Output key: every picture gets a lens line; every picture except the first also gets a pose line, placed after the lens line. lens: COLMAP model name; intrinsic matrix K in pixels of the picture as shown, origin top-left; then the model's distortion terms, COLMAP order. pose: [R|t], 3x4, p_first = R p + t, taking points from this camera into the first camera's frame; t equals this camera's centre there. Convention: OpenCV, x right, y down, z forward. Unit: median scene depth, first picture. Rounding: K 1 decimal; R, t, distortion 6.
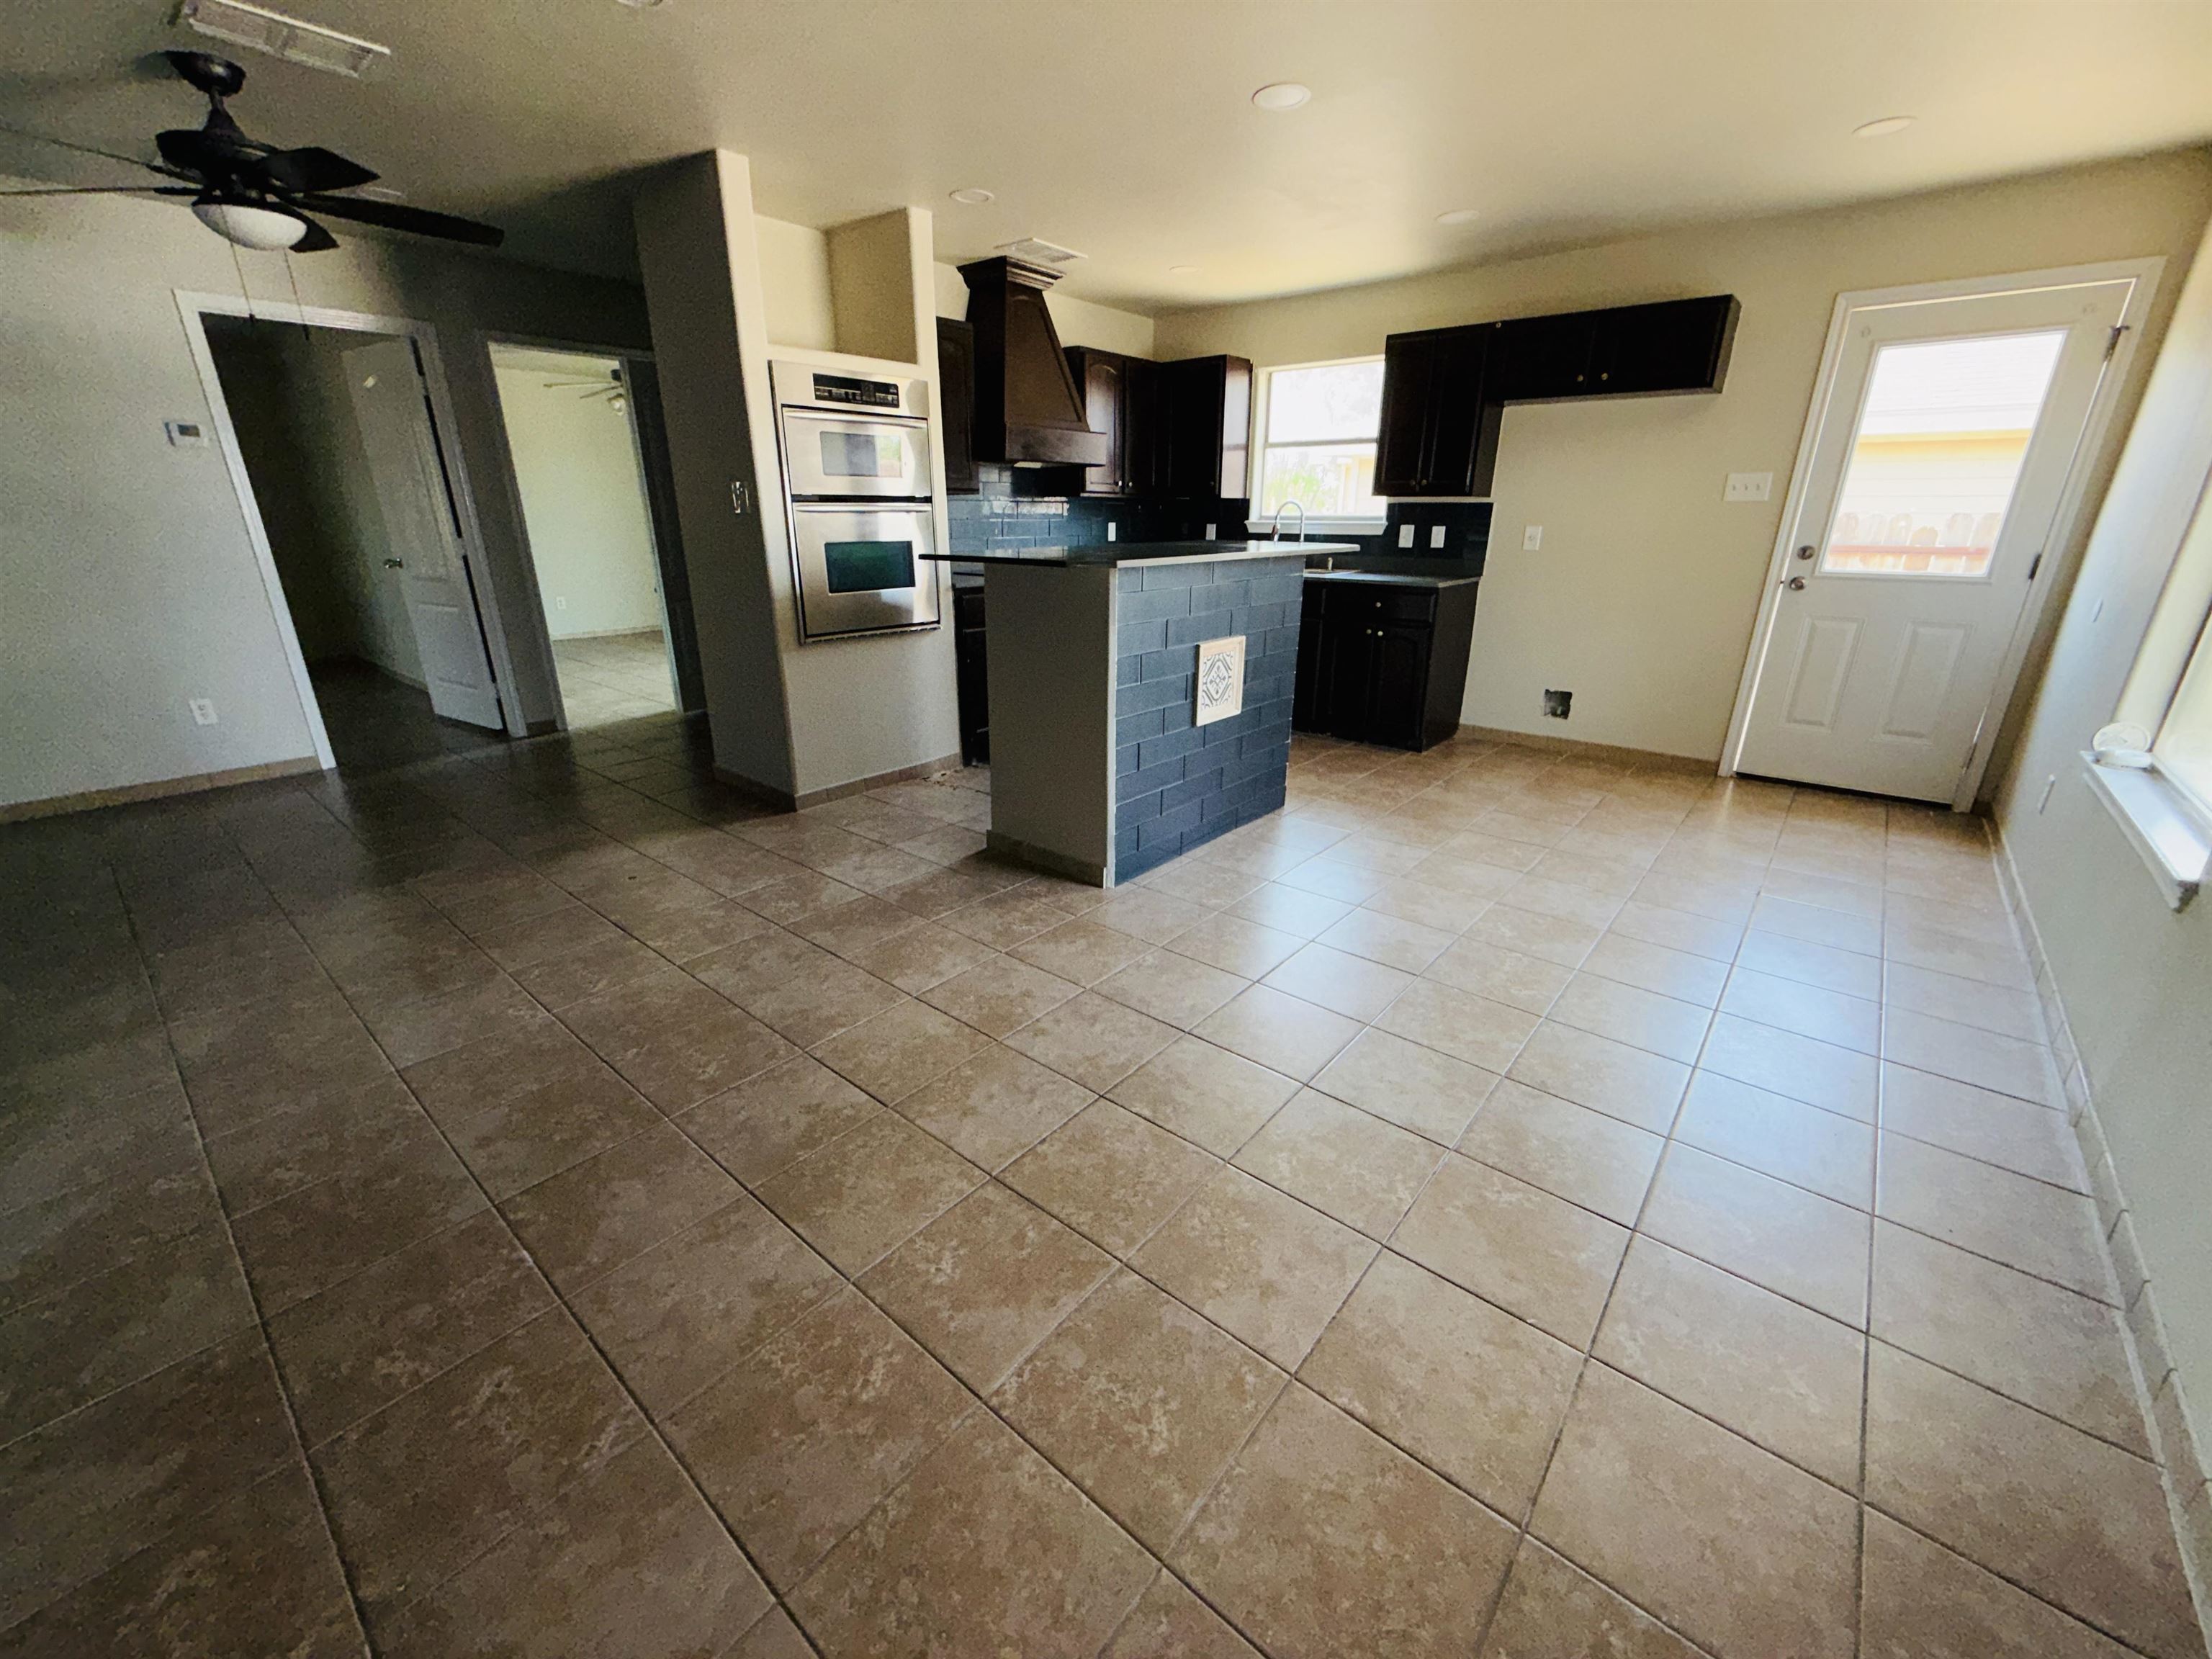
lens RADIAL K [[880.4, 0, 1098.8], [0, 880.4, 830.7], [0, 0, 1]] dist [0.000735, 0.000046]
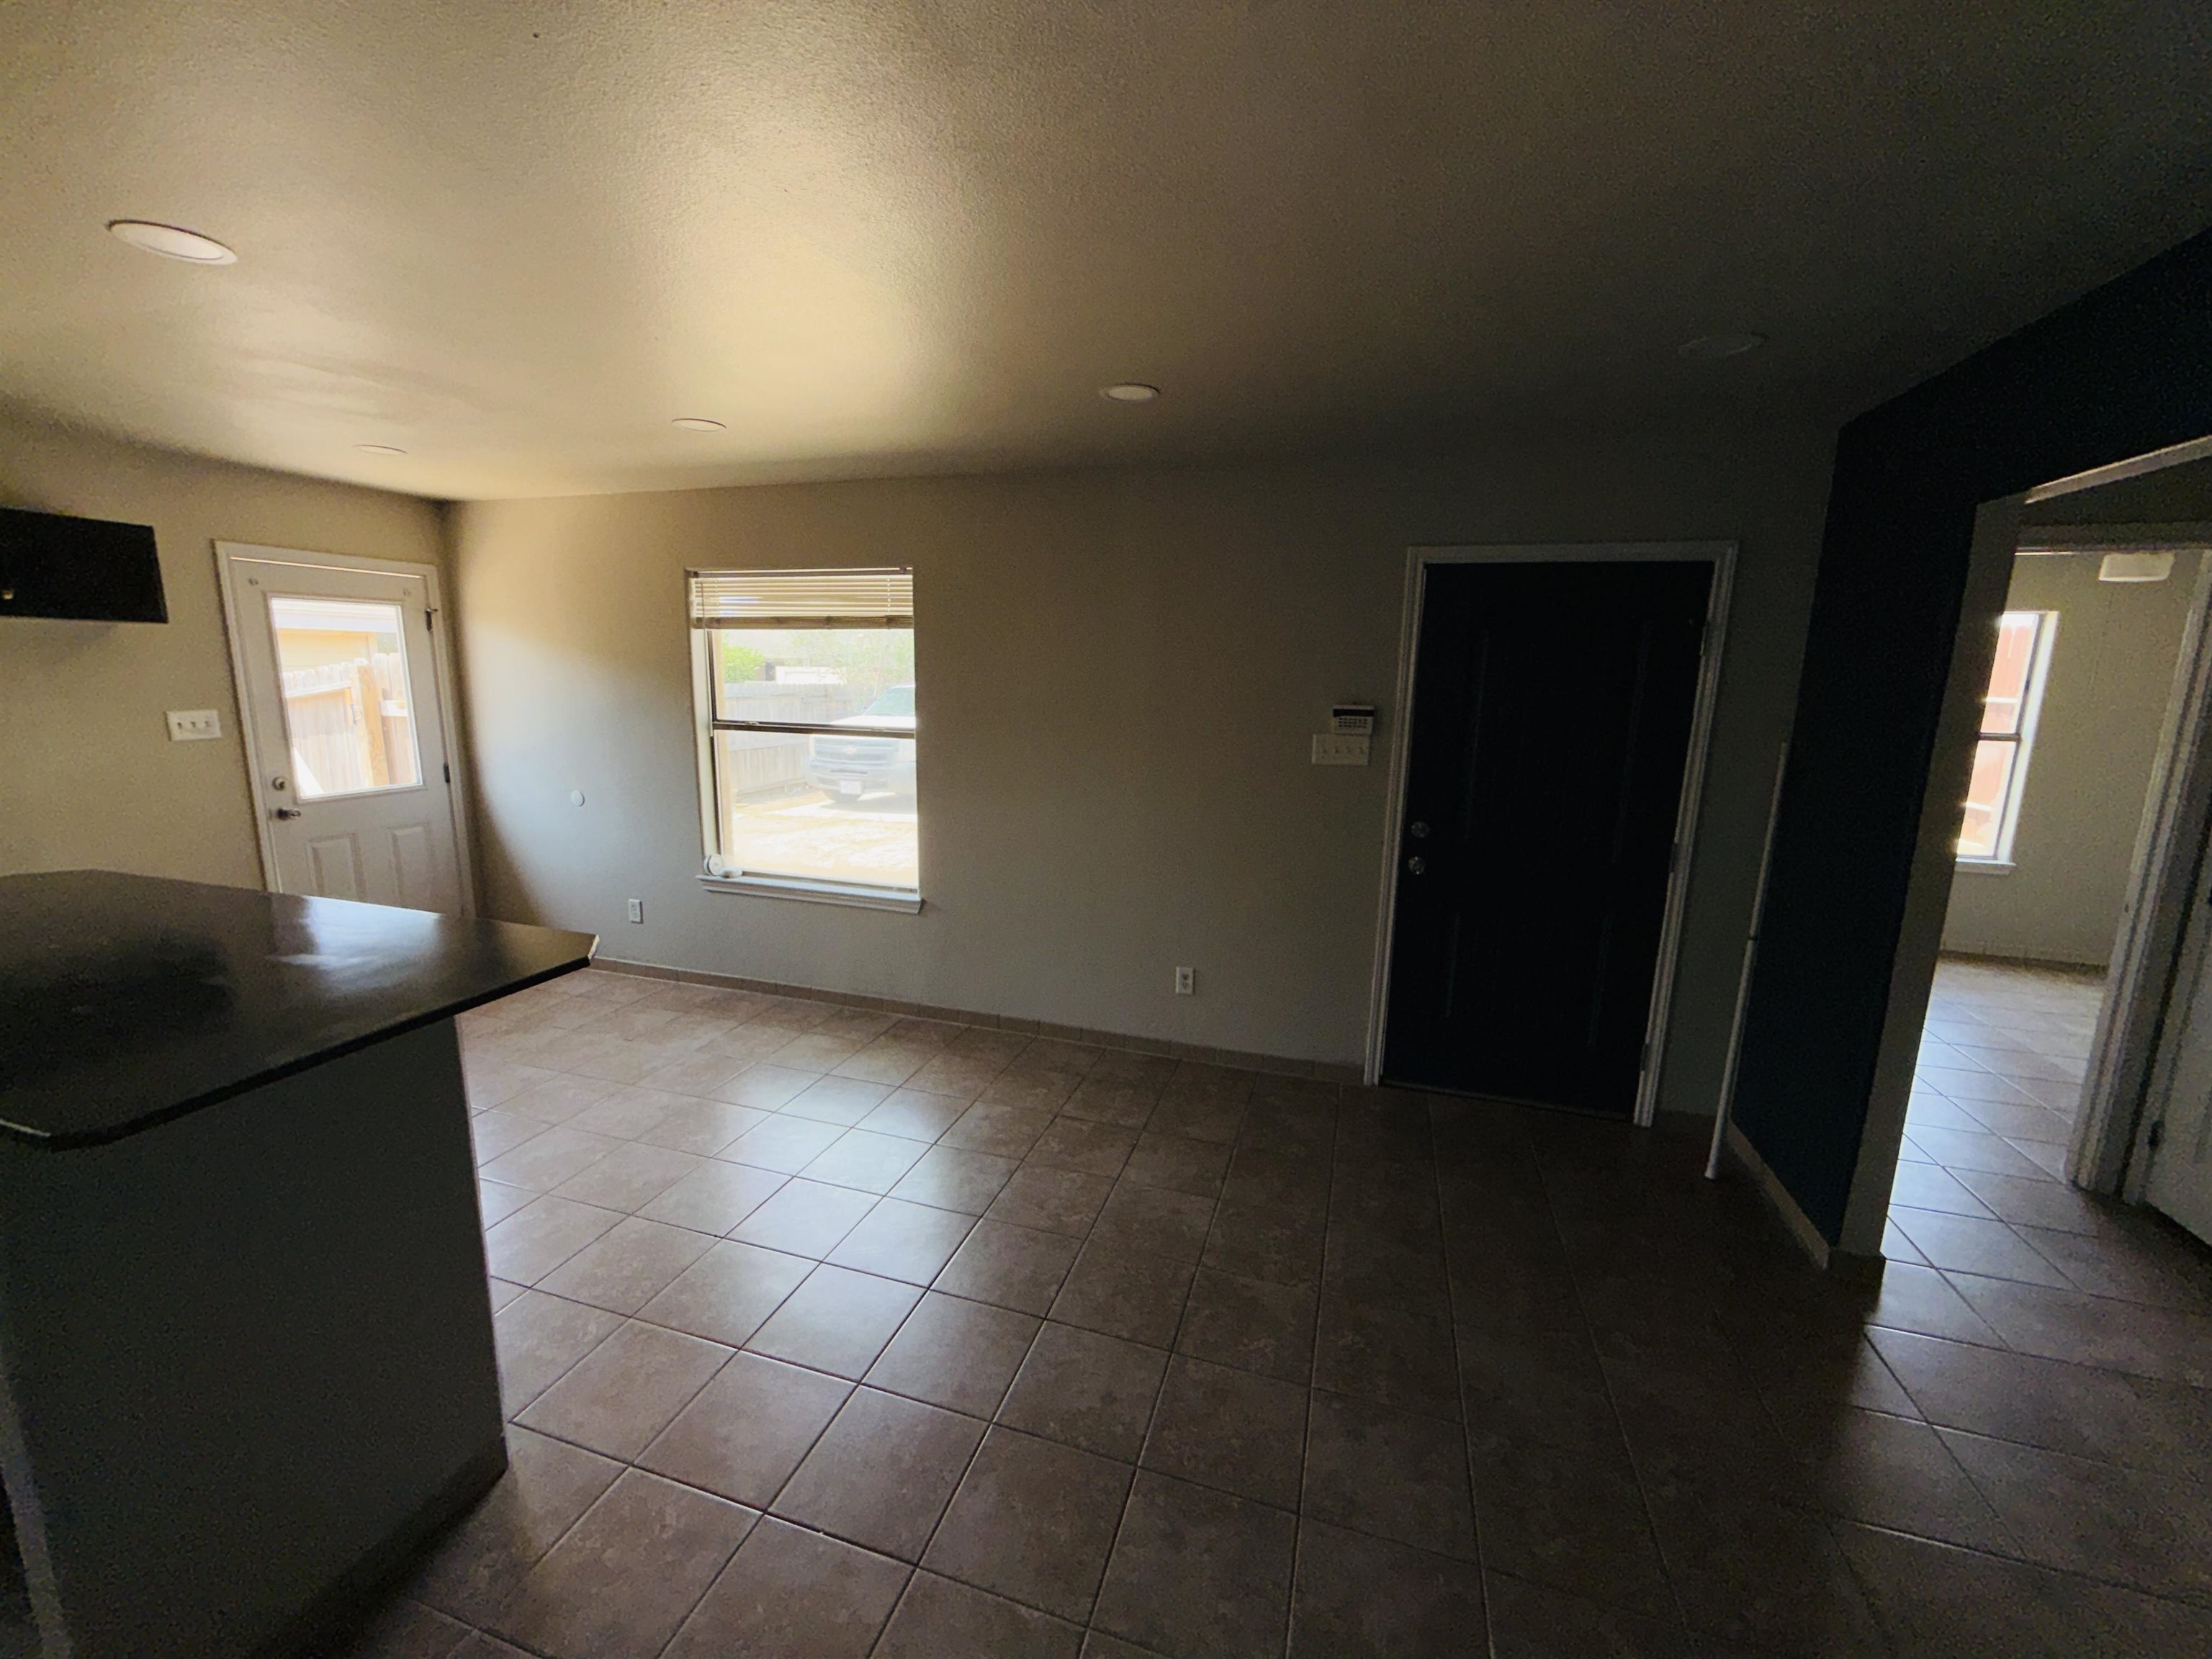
lens RADIAL K [[880.4, 0, 1098.8], [0, 880.4, 830.7], [0, 0, 1]] dist [0.000735, 0.000046]
pose [[-0.387062, -0.171009, 0.906057, -0.566162], [0.296187, 0.907513, 0.297813, -0.351645], [-0.873187, 0.383634, -0.300614, 0.622050]]
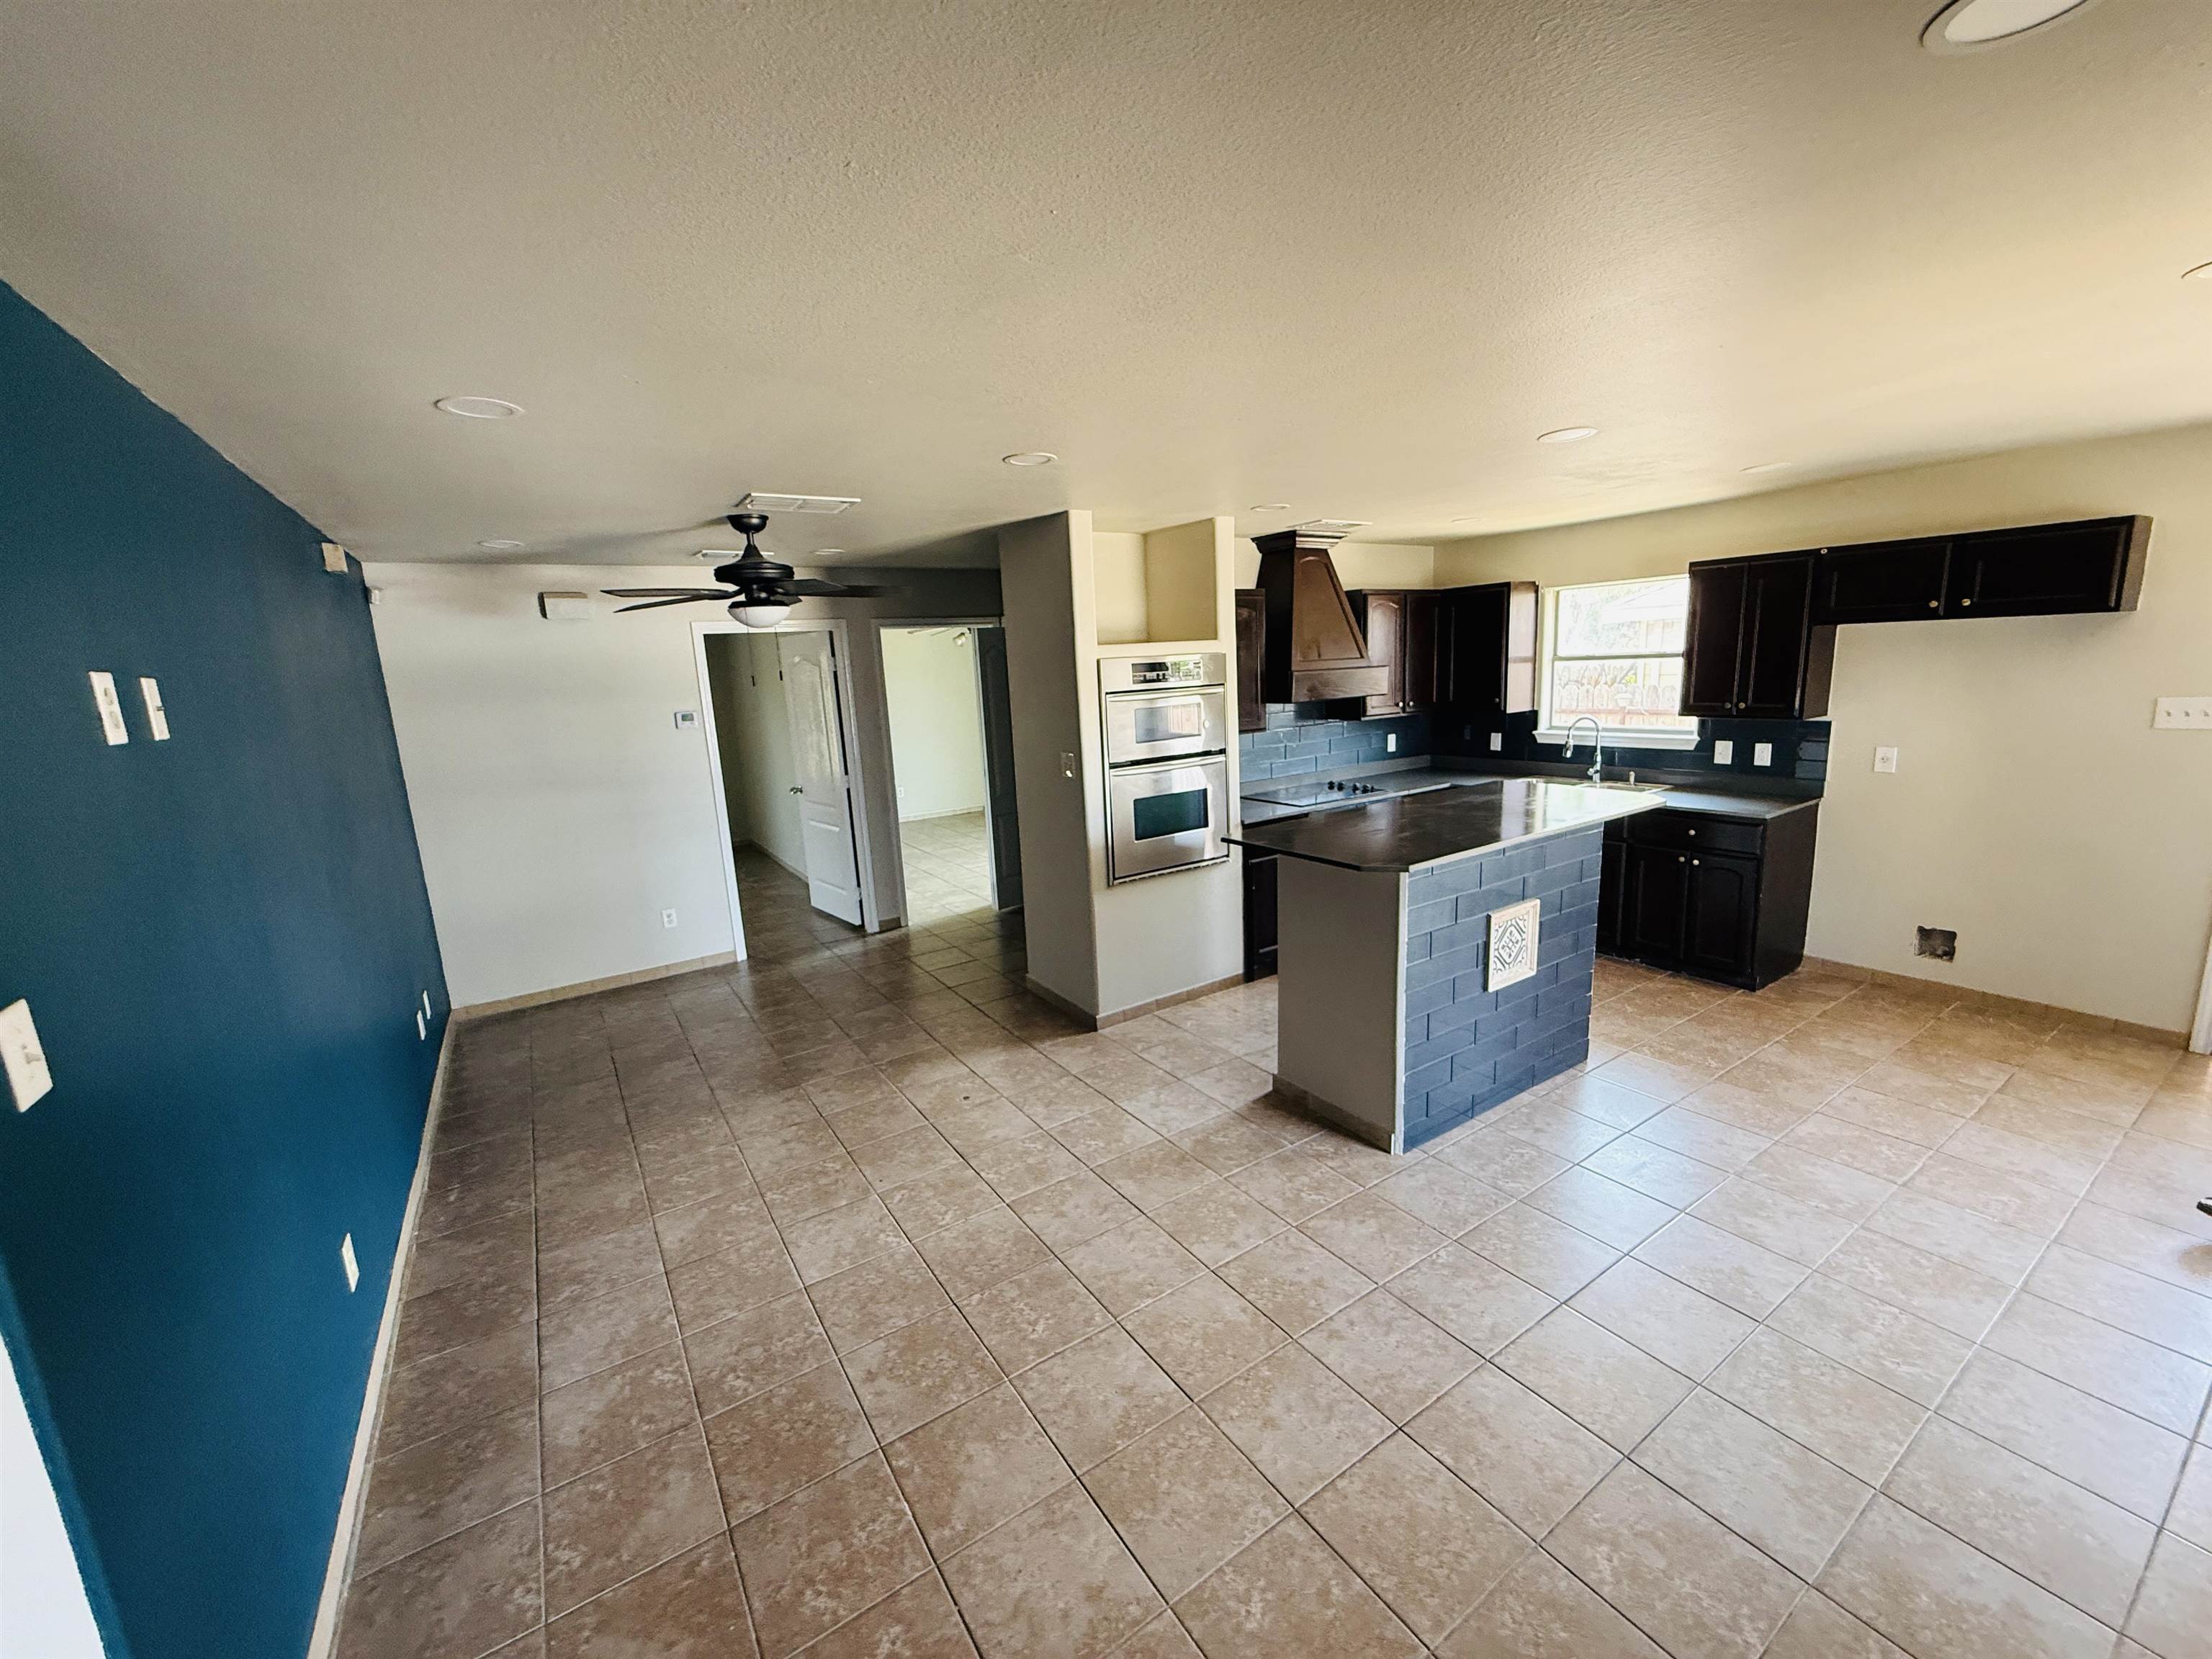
lens RADIAL K [[878.3, 0, 1101.3], [0, 878.3, 832.6], [0, 0, 1]] dist [0.001484, 0.000281]
pose [[0.957202, 0.004743, -0.289383, -0.022028], [-0.047552, 0.988855, -0.141082, -0.132551], [0.285489, 0.148804, 0.946759, -0.099453]]
